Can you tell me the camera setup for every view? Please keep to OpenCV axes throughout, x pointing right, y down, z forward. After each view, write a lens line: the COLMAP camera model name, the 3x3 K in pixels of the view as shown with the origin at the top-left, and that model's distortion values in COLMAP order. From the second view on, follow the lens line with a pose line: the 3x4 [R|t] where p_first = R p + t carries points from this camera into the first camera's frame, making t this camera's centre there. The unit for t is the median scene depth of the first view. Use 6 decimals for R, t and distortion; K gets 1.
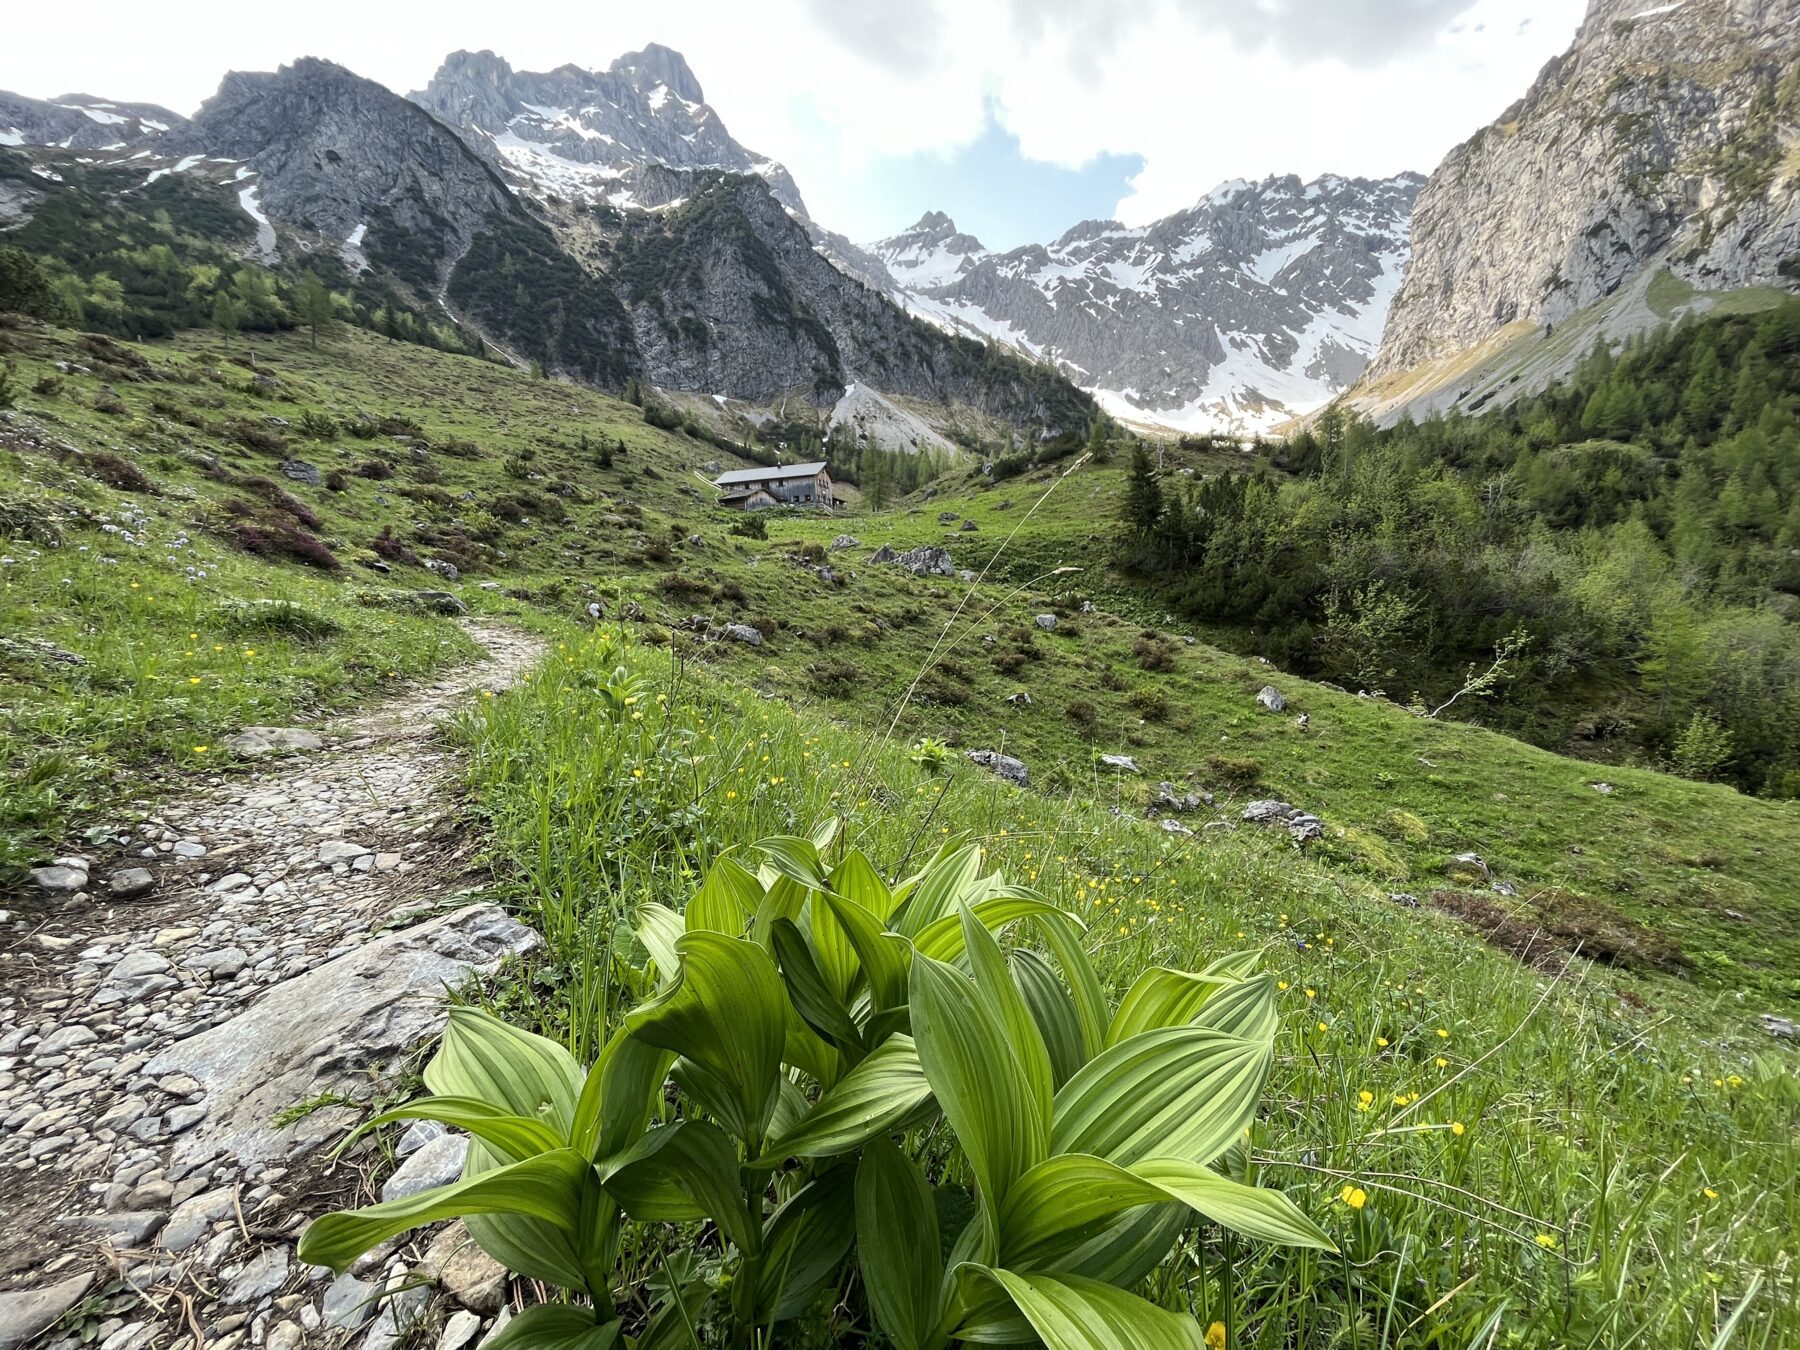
lens RADIAL K [[768.9, 0, 910.5], [0, 768.9, 666.2], [0, 0, 1]] dist [0.000038, 0.000371]
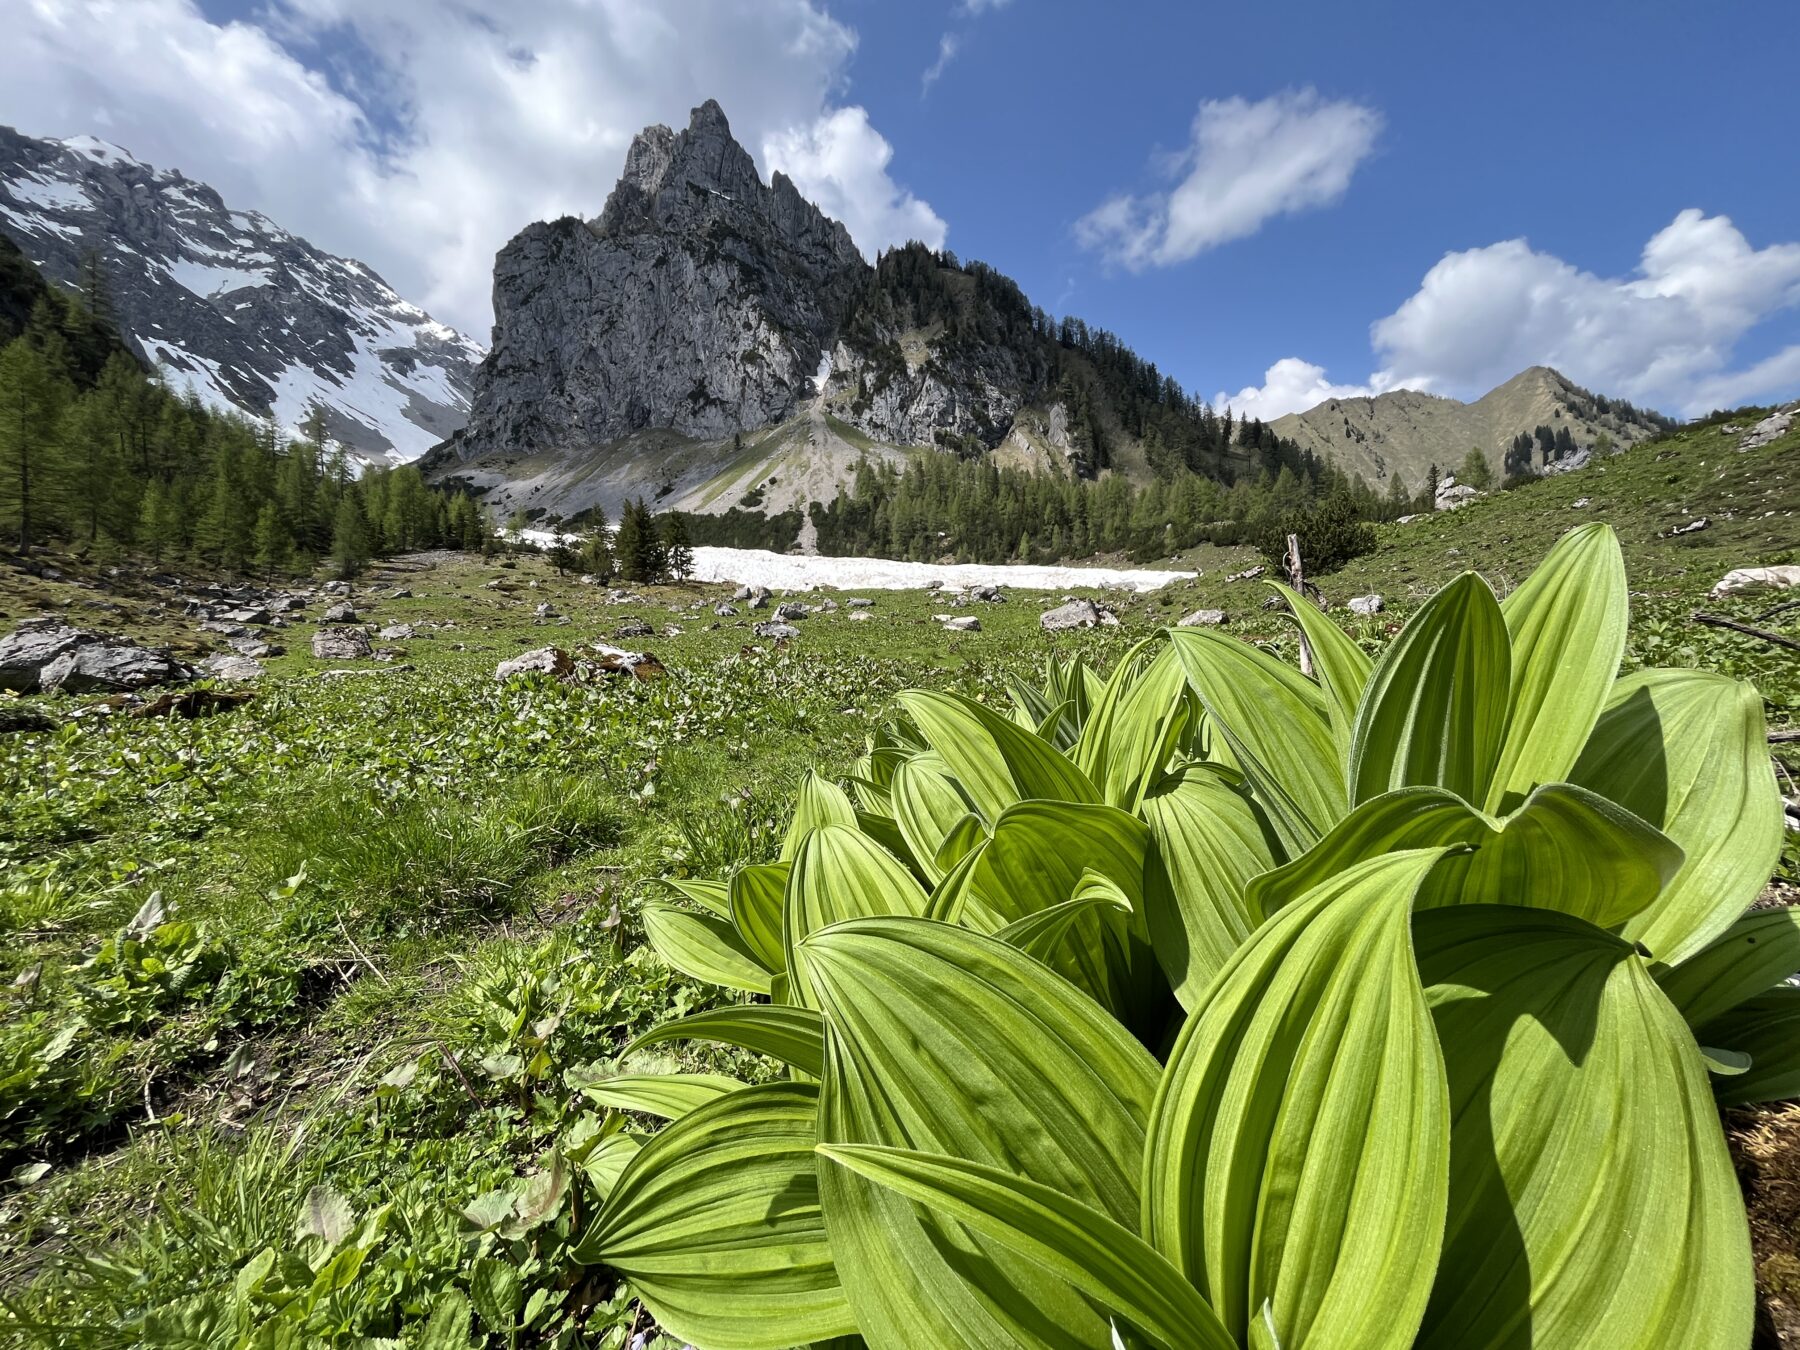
lens RADIAL K [[729.8, 0, 900.0], [0, 729.8, 675.0], [0, 0, 1]] dist [-0.002296, -0.000344]
pose [[0.324397, -0.009633, 0.945872, 0.022740], [0.125895, 0.991492, -0.033079, -0.041763], [-0.937506, 0.129812, 0.322849, 0.230711]]
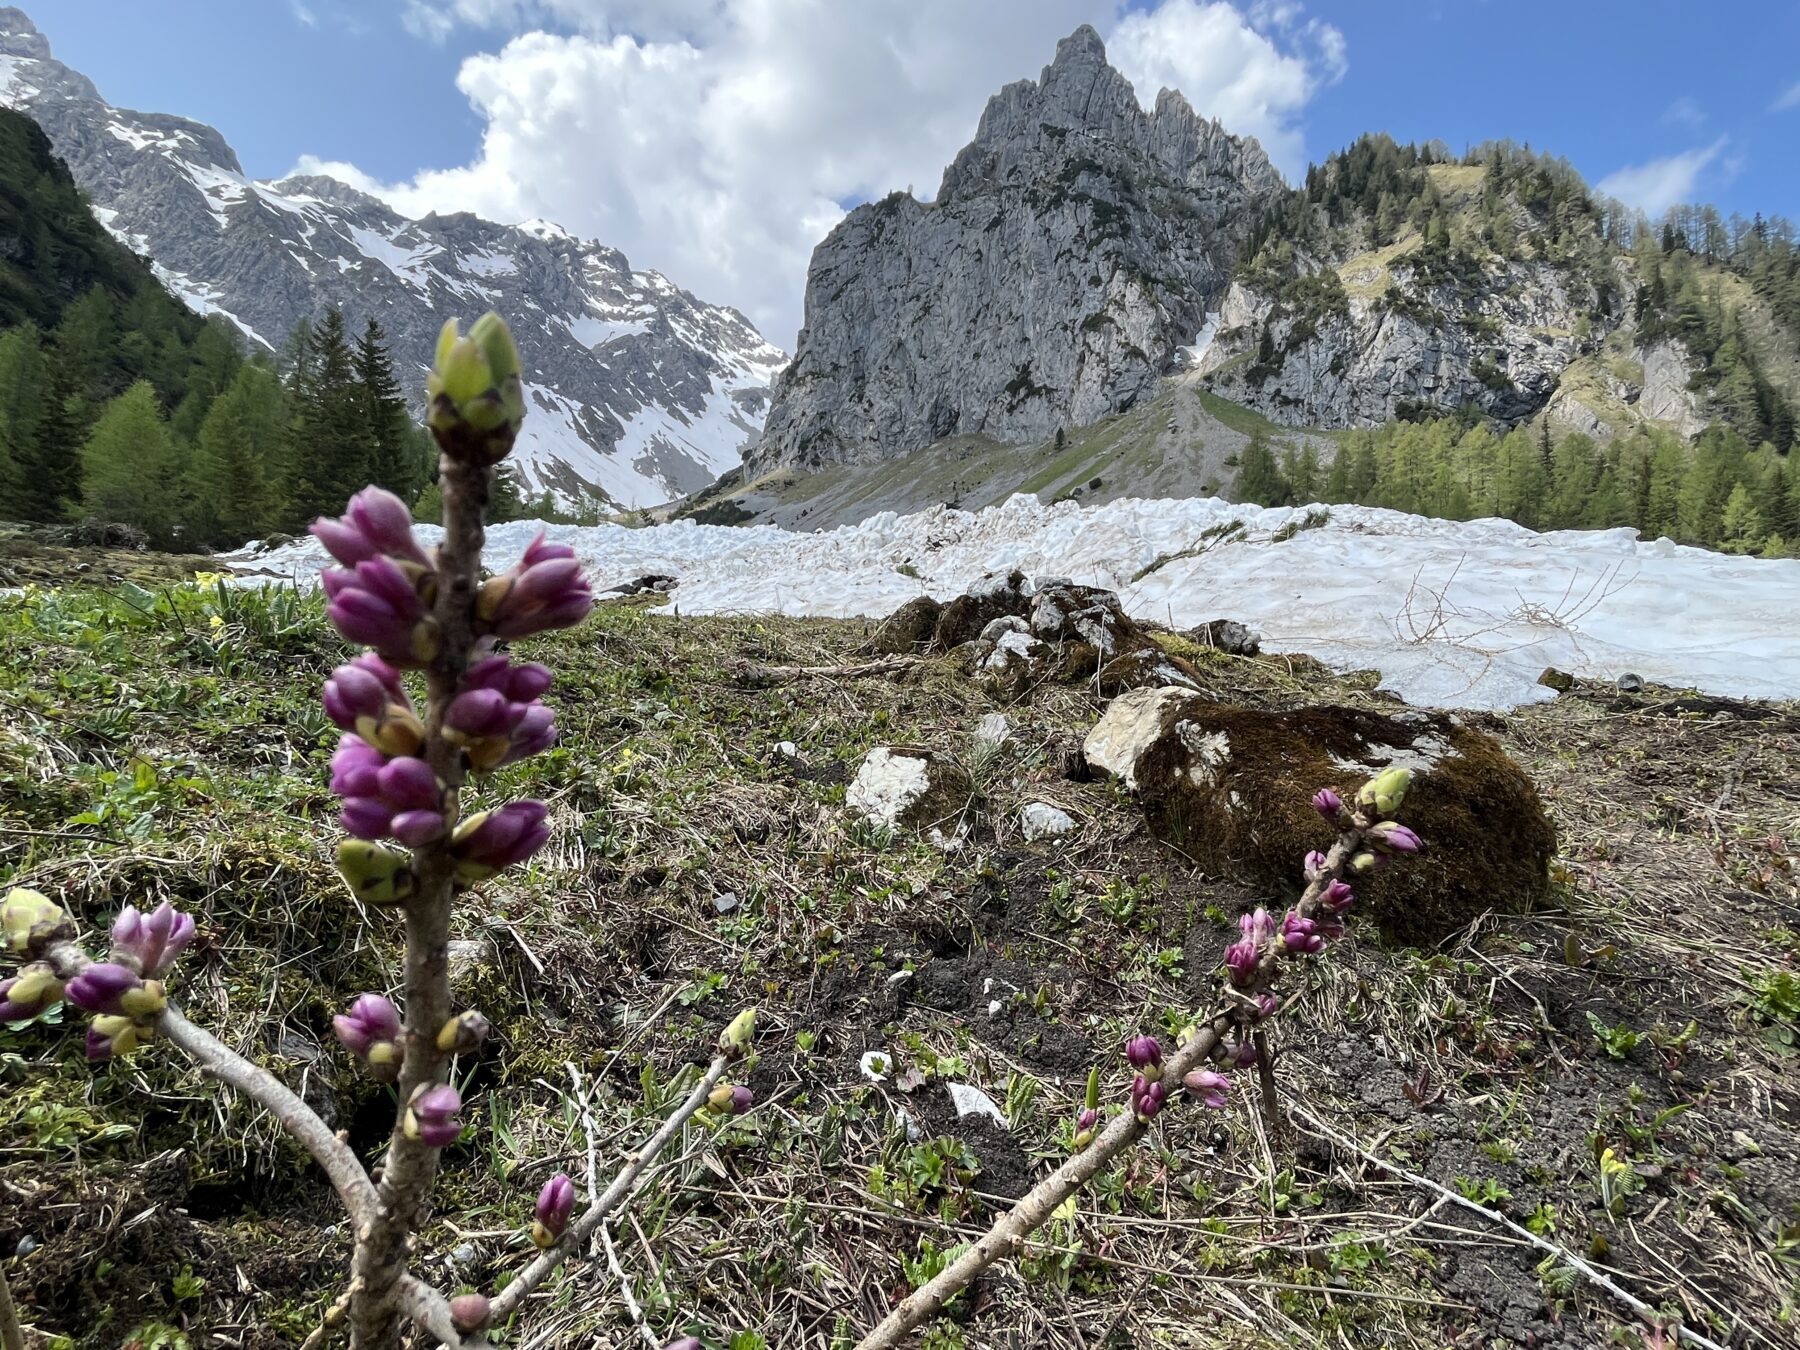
lens RADIAL K [[880.4, 0, 909.1], [0, 880.4, 669.7], [0, 0, 1]] dist [0.003331, 0.000559]
pose [[0.675152, 0.125075, 0.726998, 0.101655], [-0.006799, 0.986534, -0.163413, -0.054283], [-0.737647, 0.105385, 0.666911, 0.257409]]
